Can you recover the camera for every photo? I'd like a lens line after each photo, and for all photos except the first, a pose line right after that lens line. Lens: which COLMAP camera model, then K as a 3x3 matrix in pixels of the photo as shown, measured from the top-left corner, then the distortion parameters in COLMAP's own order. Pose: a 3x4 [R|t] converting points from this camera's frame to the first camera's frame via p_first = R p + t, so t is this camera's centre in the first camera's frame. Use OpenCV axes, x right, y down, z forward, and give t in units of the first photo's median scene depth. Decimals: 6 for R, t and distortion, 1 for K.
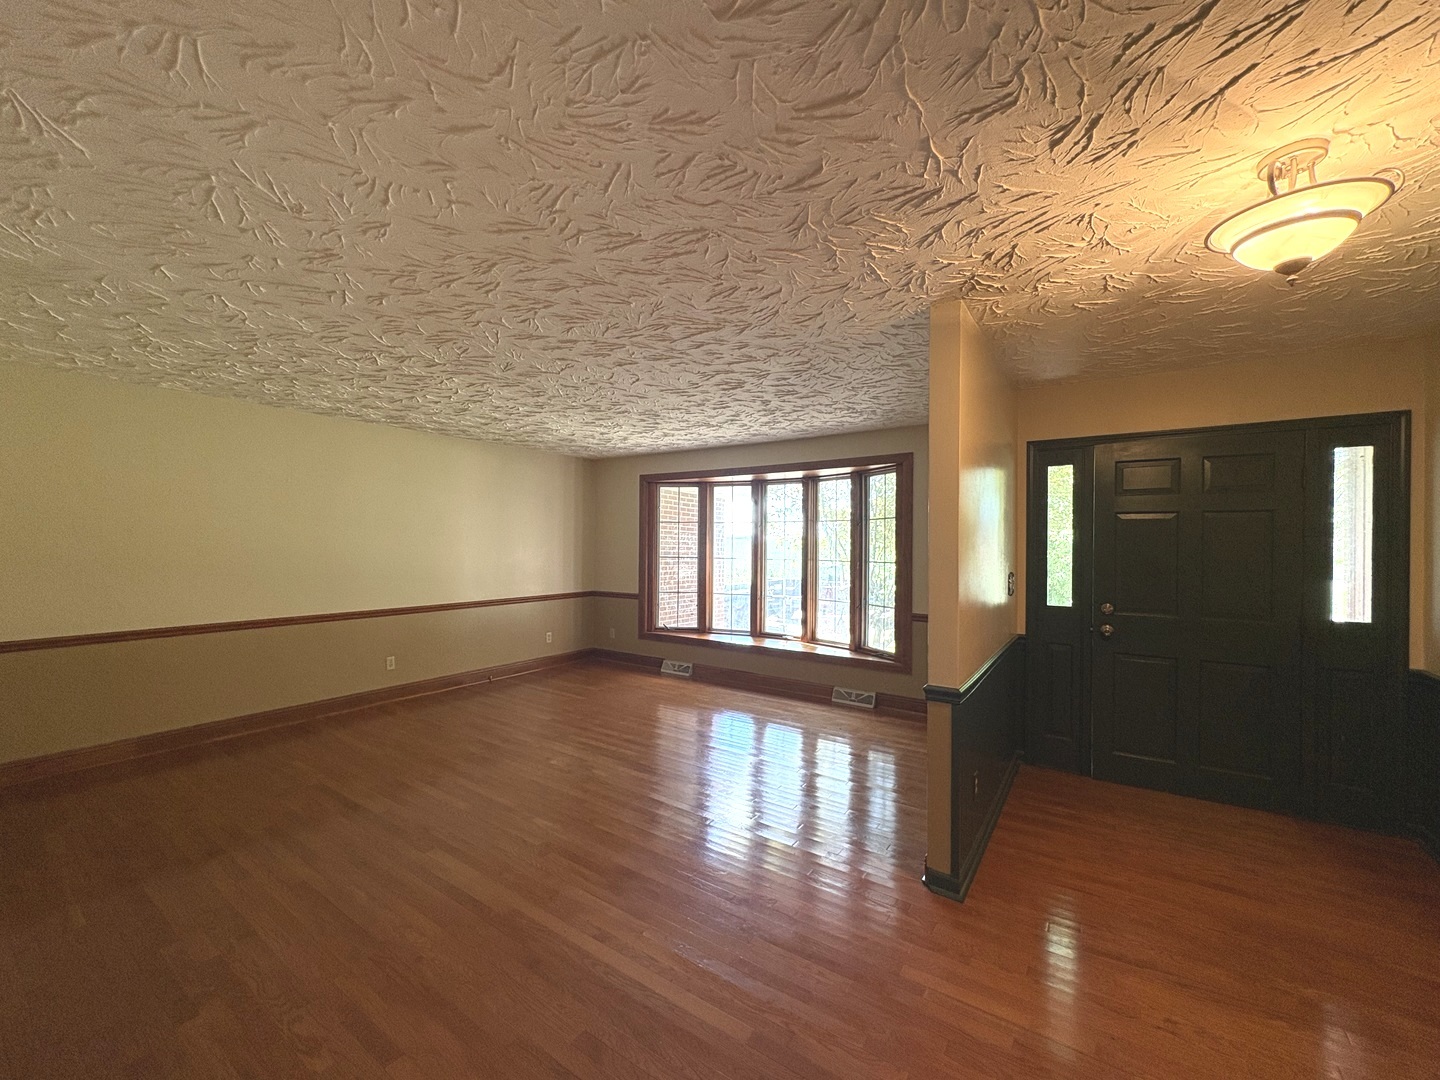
lens RADIAL K [[574.0, 0, 723.2], [0, 574.0, 546.3], [0, 0, 1]] dist [-0.001417, 0.000527]
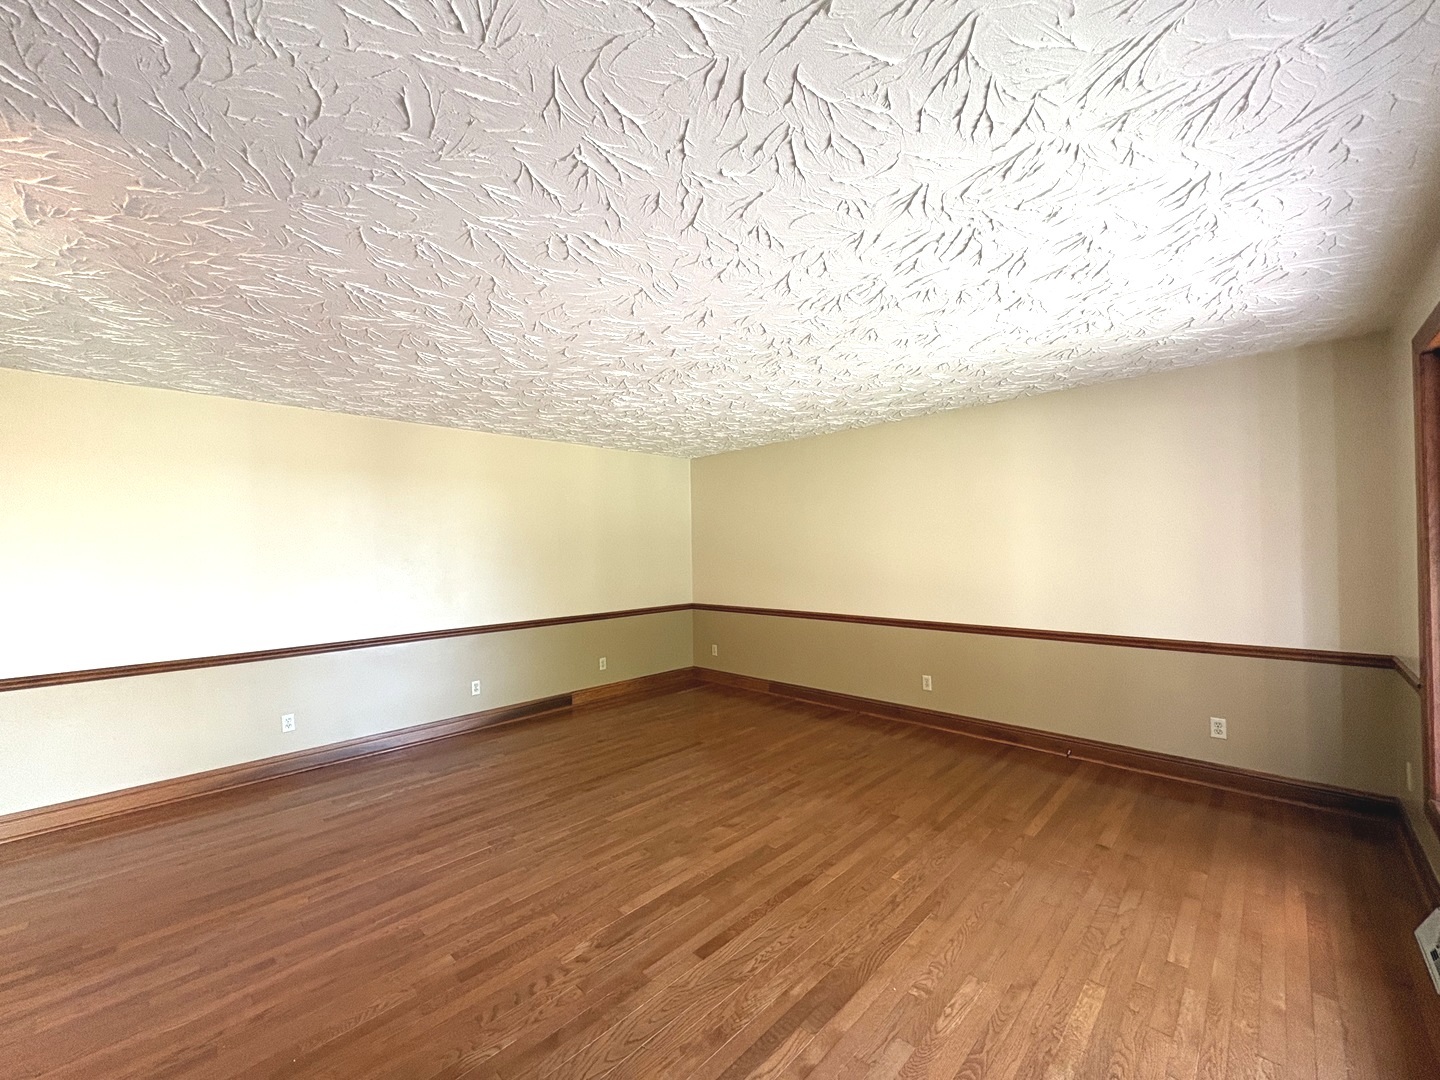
lens RADIAL K [[574.0, 0, 717.8], [0, 574.0, 543.5], [0, 0, 1]] dist [-0.001417, 0.000527]
pose [[-0.165886, -0.018232, -0.985976, 0.289858], [0.001695, 0.999822, -0.018773, 0.006384], [0.986144, -0.004785, -0.165825, 0.702786]]
